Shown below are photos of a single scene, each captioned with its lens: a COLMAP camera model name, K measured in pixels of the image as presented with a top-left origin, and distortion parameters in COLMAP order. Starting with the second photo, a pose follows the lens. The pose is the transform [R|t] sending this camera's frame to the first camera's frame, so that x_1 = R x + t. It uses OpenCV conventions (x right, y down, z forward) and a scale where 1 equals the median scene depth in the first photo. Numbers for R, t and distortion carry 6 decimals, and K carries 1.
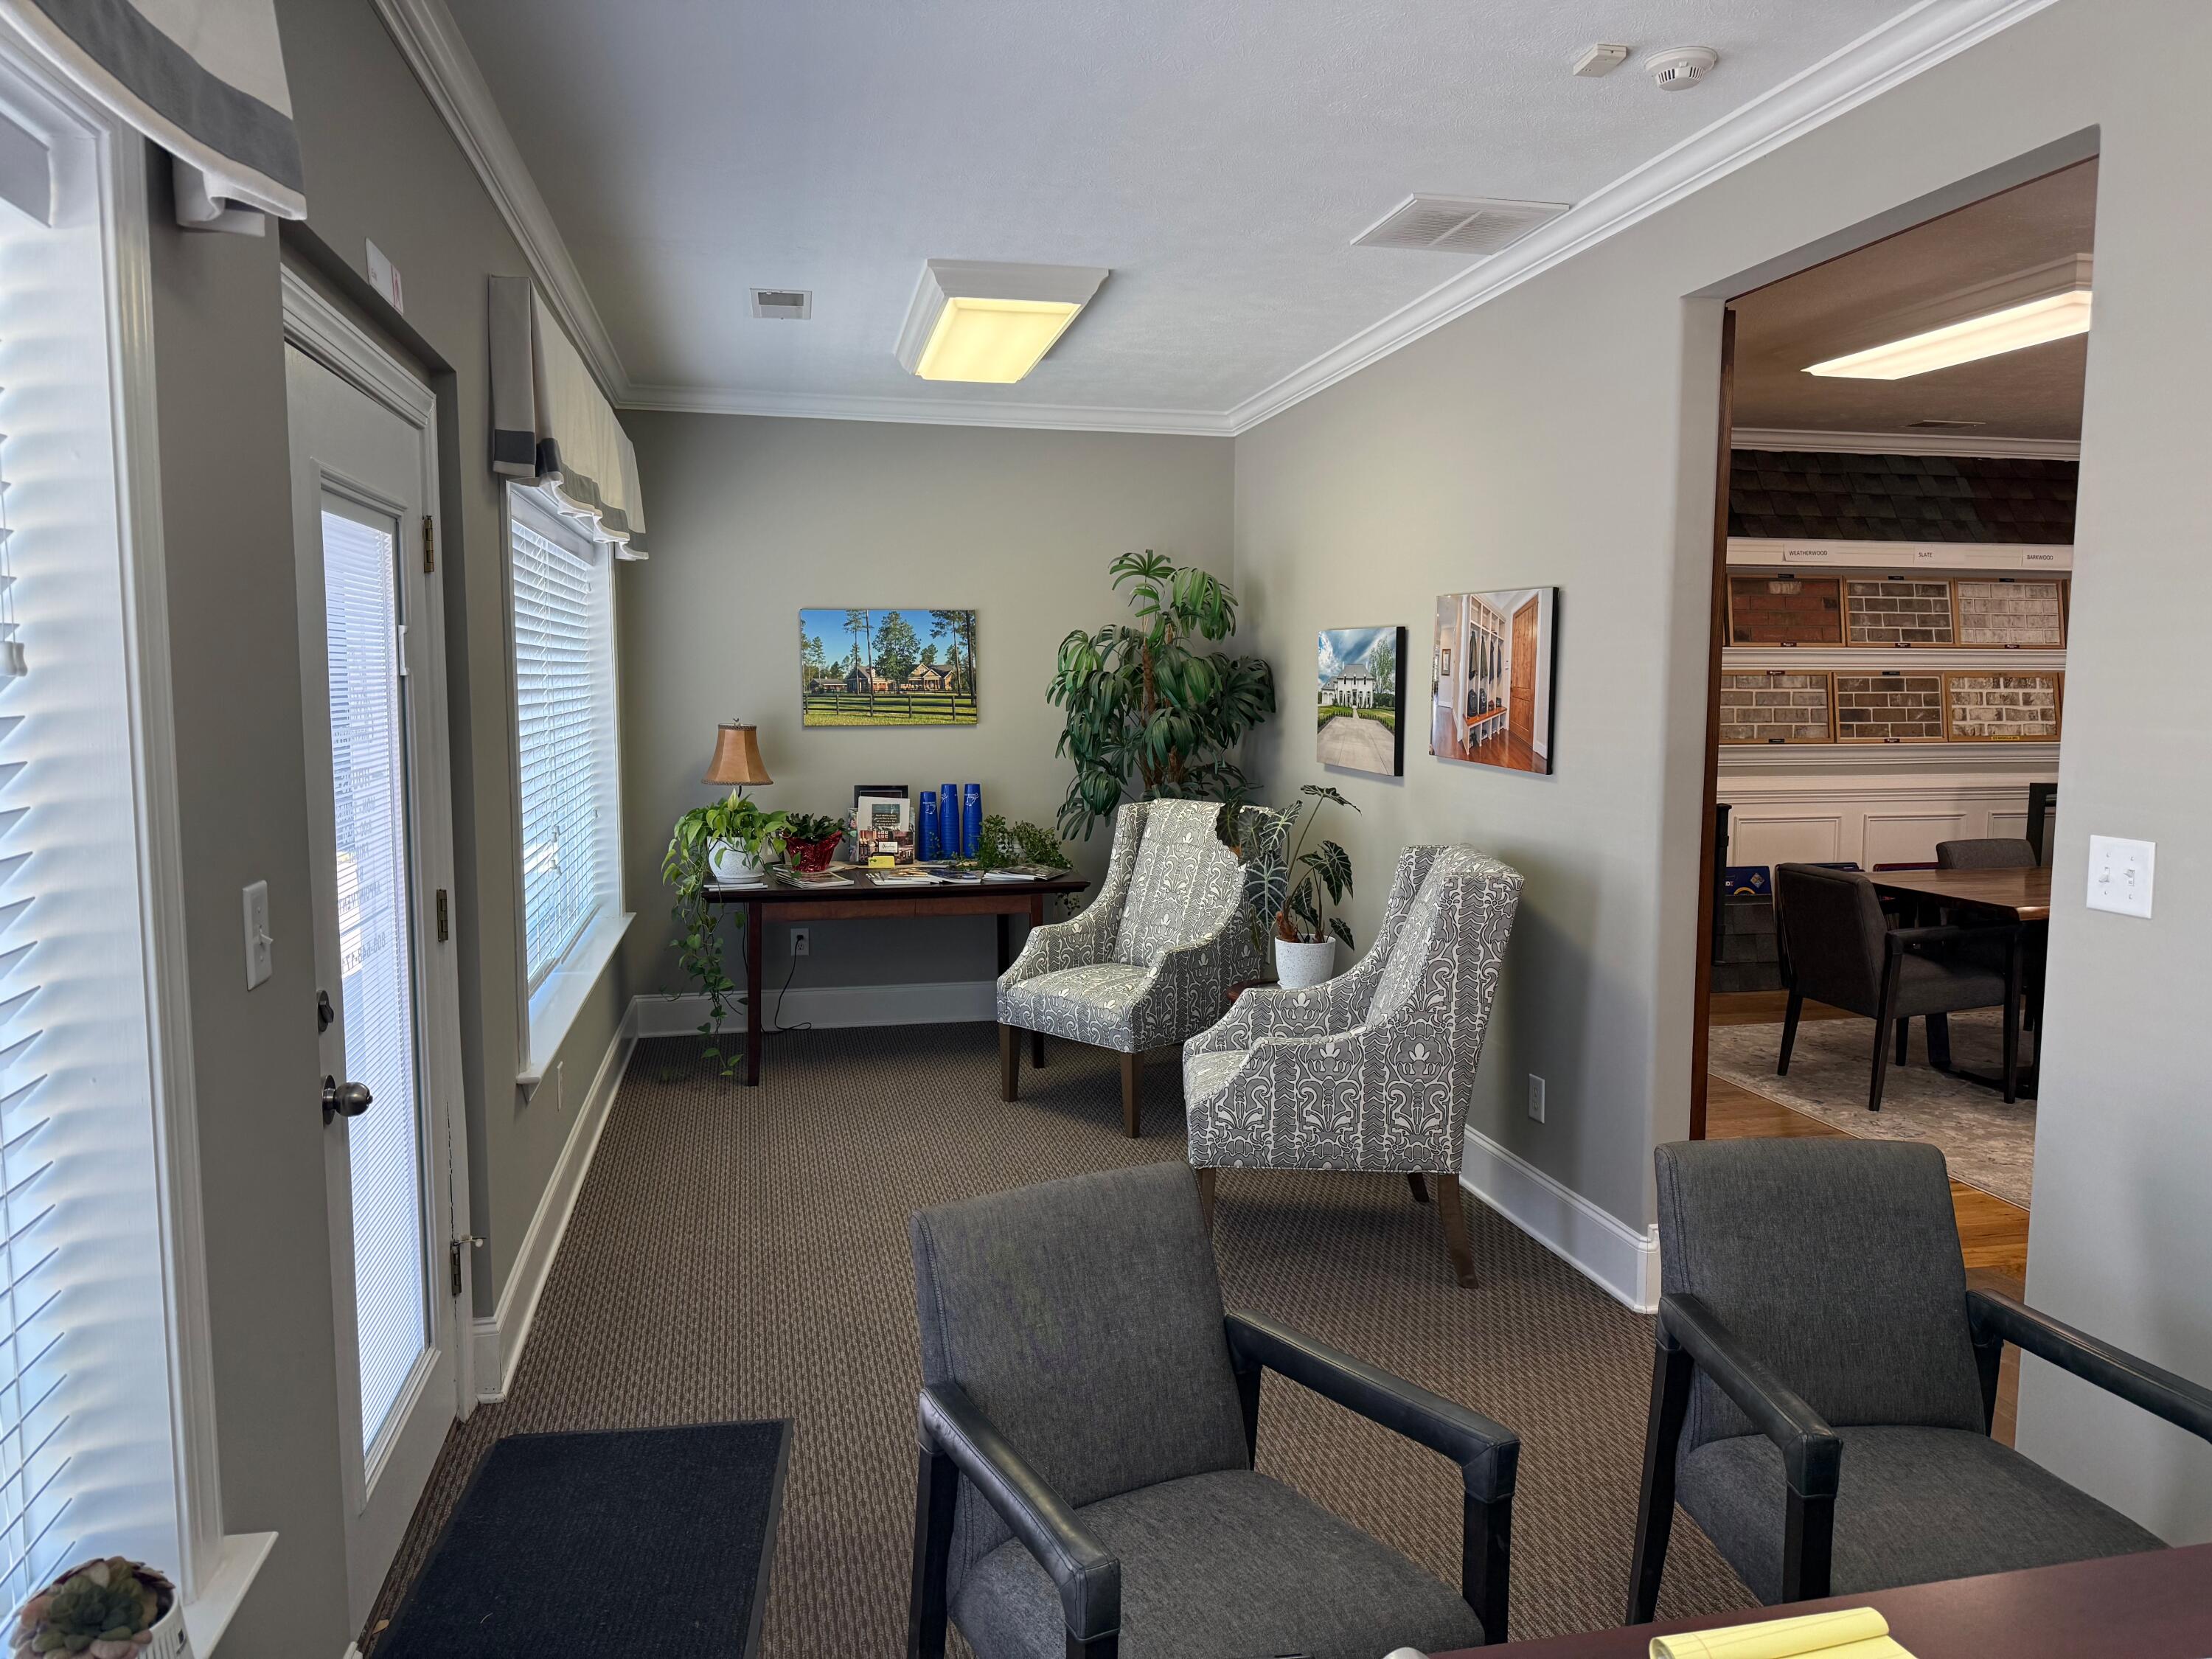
lens RADIAL K [[1561.3, 0, 1098.5], [0, 1561.3, 831.3], [0, 0, 1]] dist [-0.003354, -0.031874]
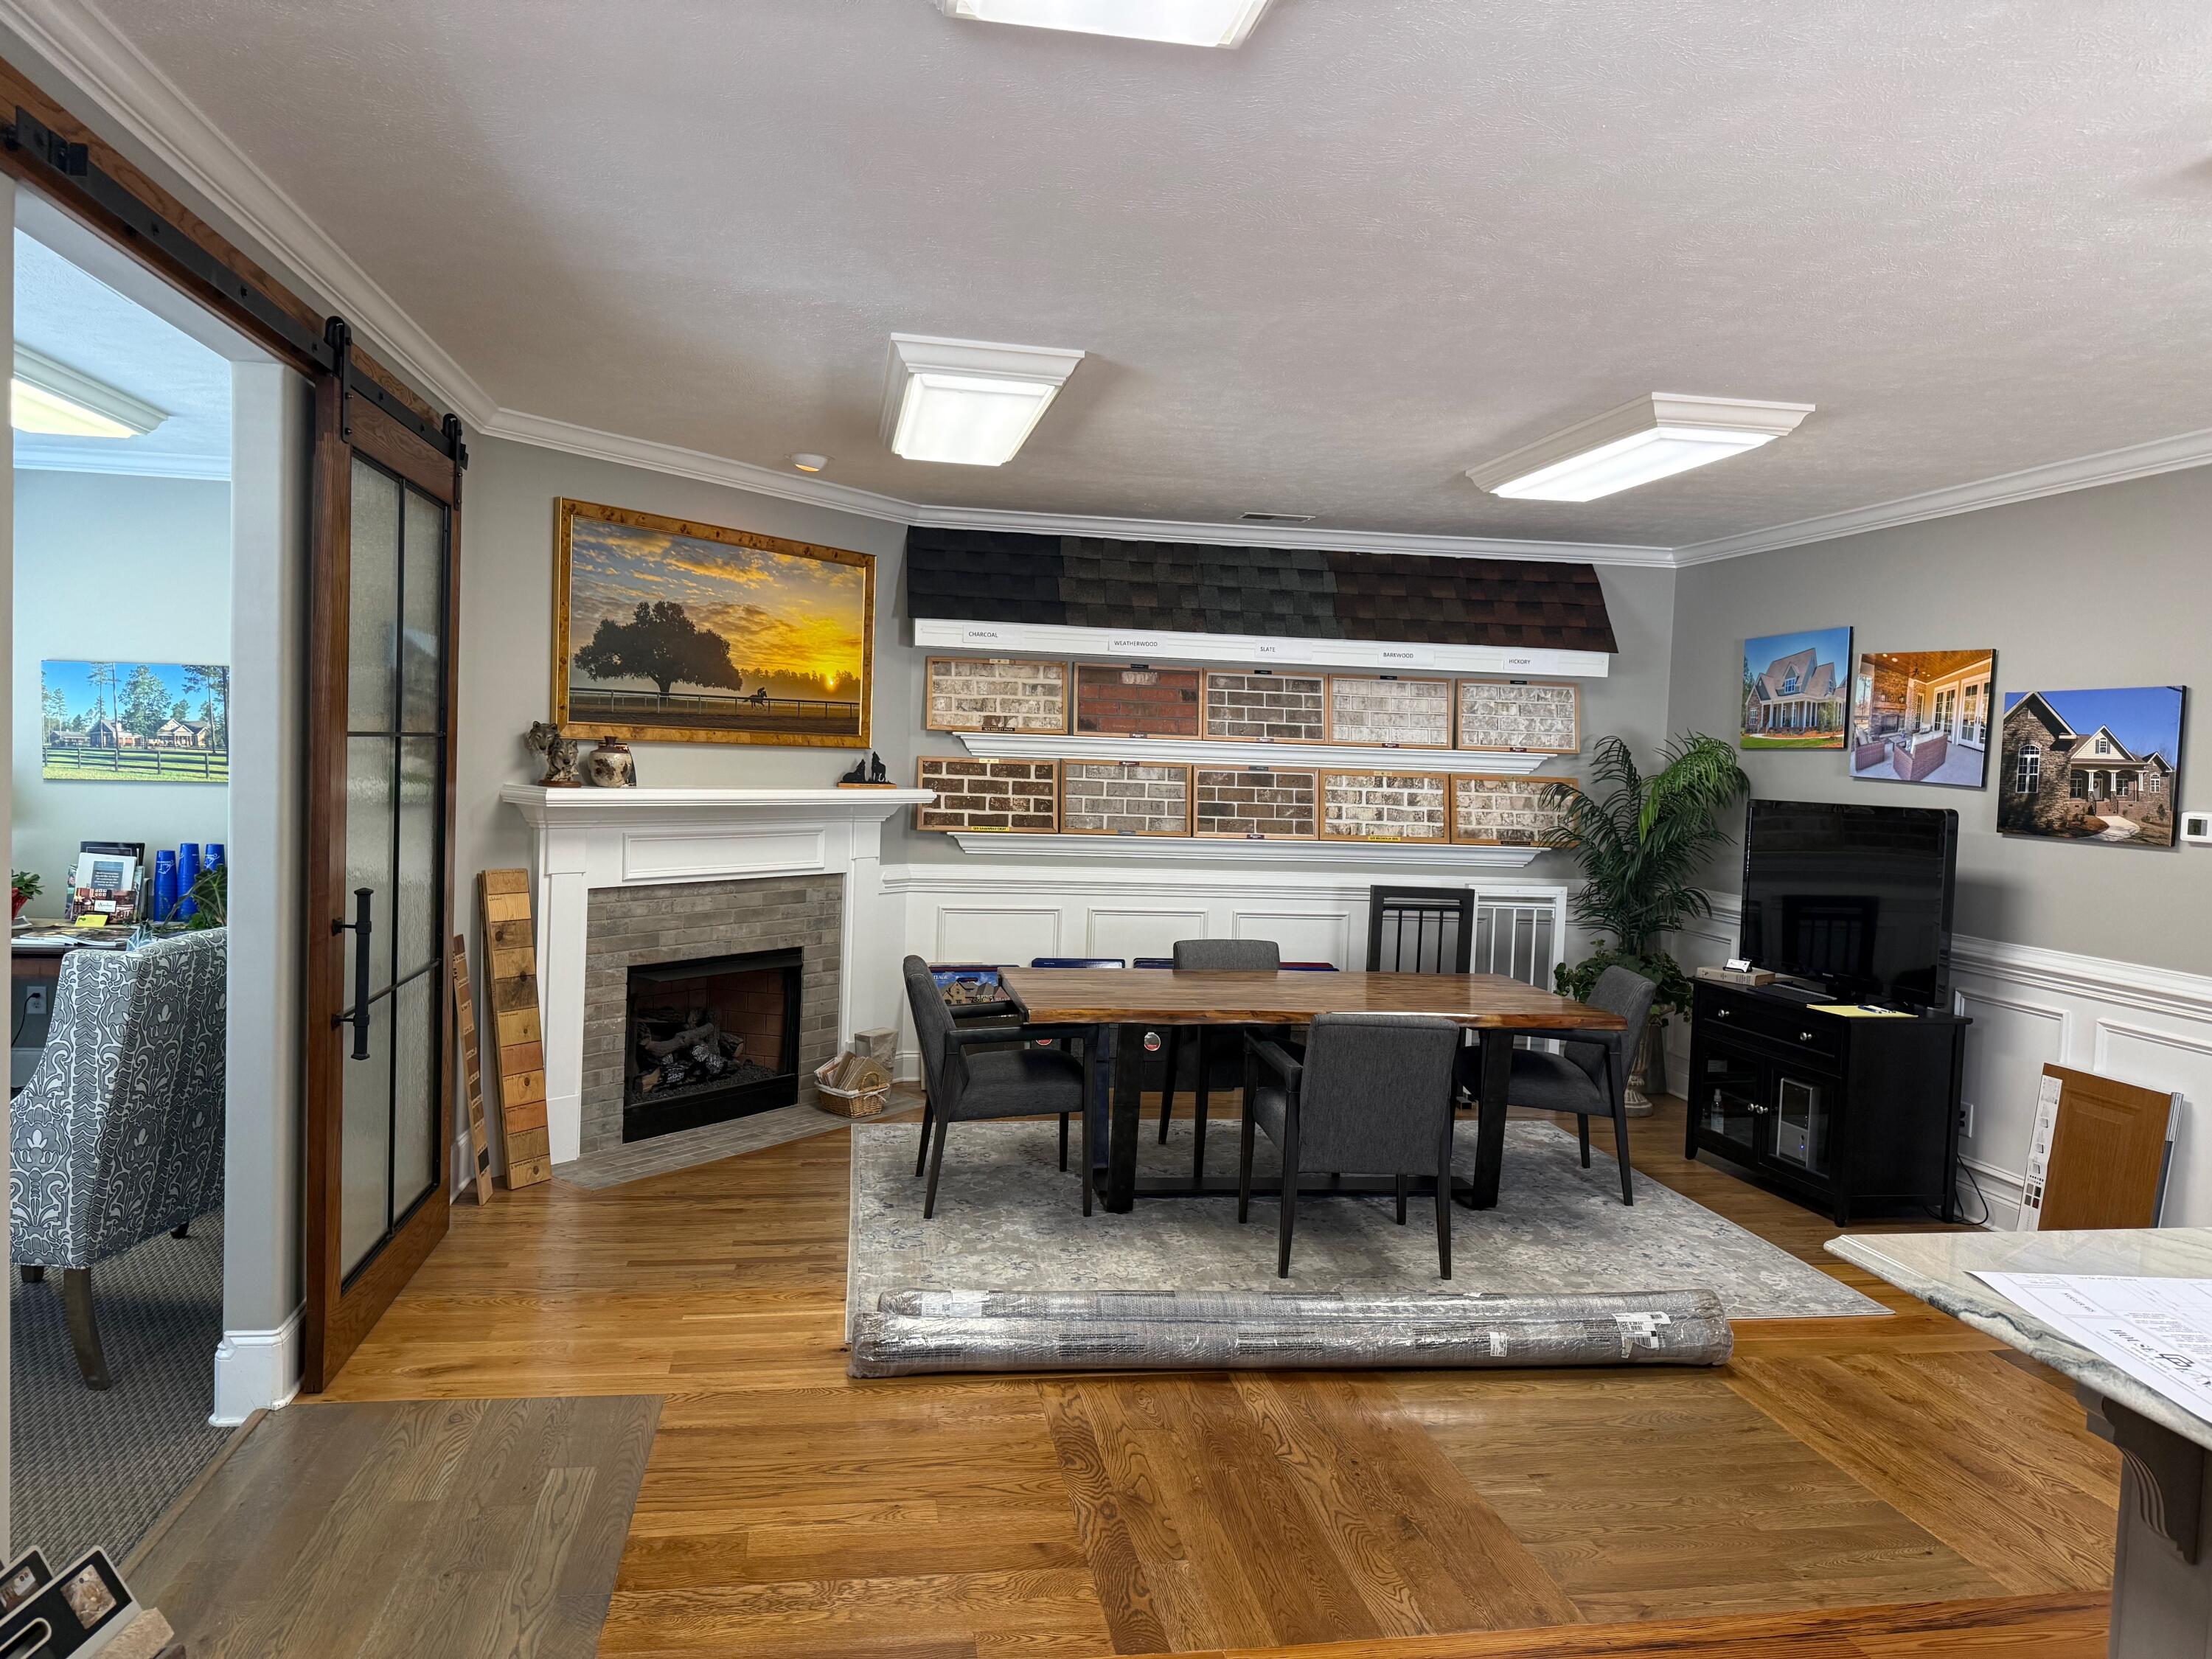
lens RADIAL K [[1561.3, 0, 1098.1], [0, 1561.3, 839.5], [0, 0, 1]] dist [-0.003354, -0.031874]
pose [[0.999088, 0.038066, 0.019330, 0.400295], [-0.037240, 0.998448, -0.041410, -0.012272], [-0.020876, 0.040652, 0.998955, 0.019316]]
